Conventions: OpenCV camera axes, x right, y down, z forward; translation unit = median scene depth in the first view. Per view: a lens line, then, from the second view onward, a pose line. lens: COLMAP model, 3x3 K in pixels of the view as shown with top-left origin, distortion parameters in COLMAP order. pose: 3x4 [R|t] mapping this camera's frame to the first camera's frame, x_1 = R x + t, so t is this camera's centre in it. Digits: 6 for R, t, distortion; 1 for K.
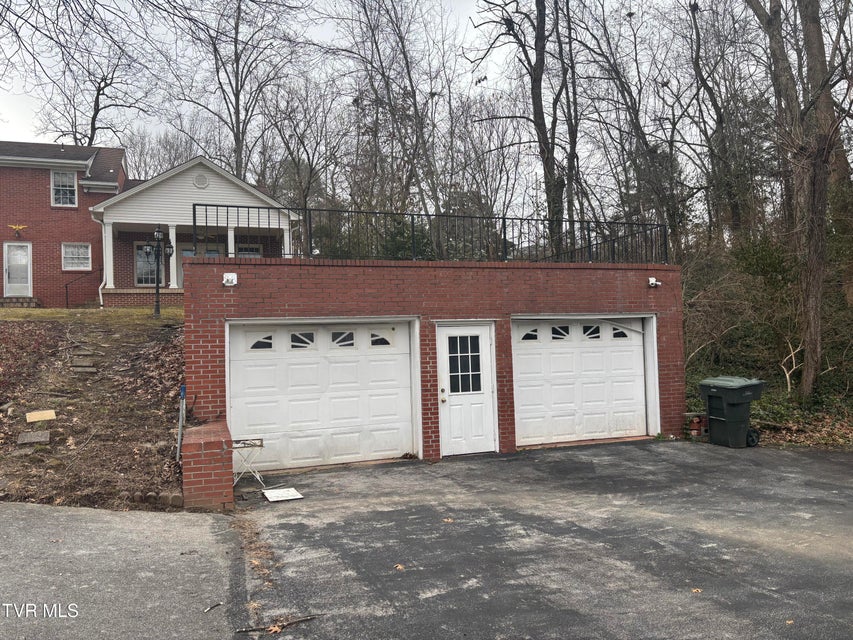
lens RADIAL K [[642.0, 0, 425.7], [0, 642.0, 320.3], [0, 0, 1]] dist [0.067921, -0.006793]
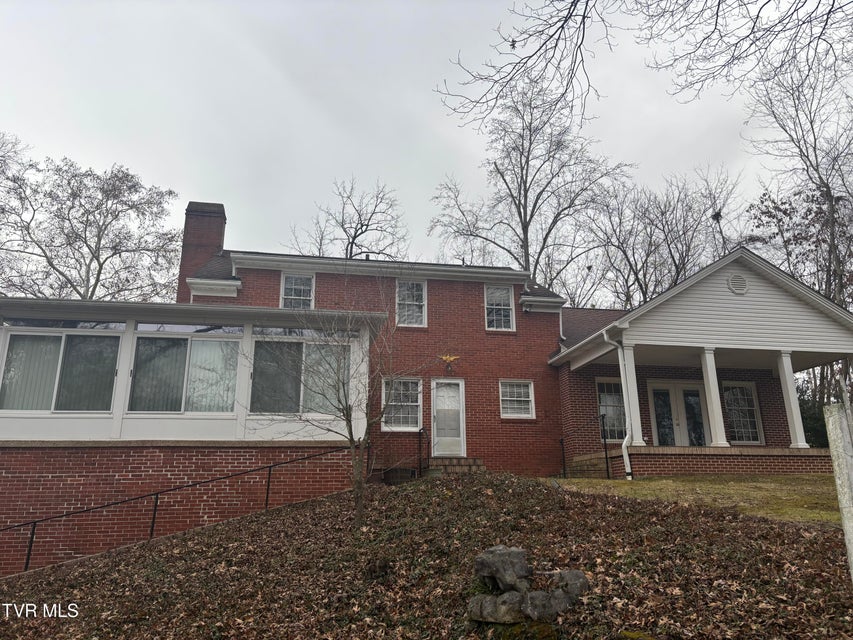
lens RADIAL K [[642.0, 0, 427.1], [0, 642.0, 320.0], [0, 0, 1]] dist [0.067921, -0.006793]
pose [[0.985929, -0.020071, -0.165953, -0.521615], [-0.020681, 0.970492, -0.240243, -0.011567], [0.165878, 0.240295, 0.956422, 0.304037]]
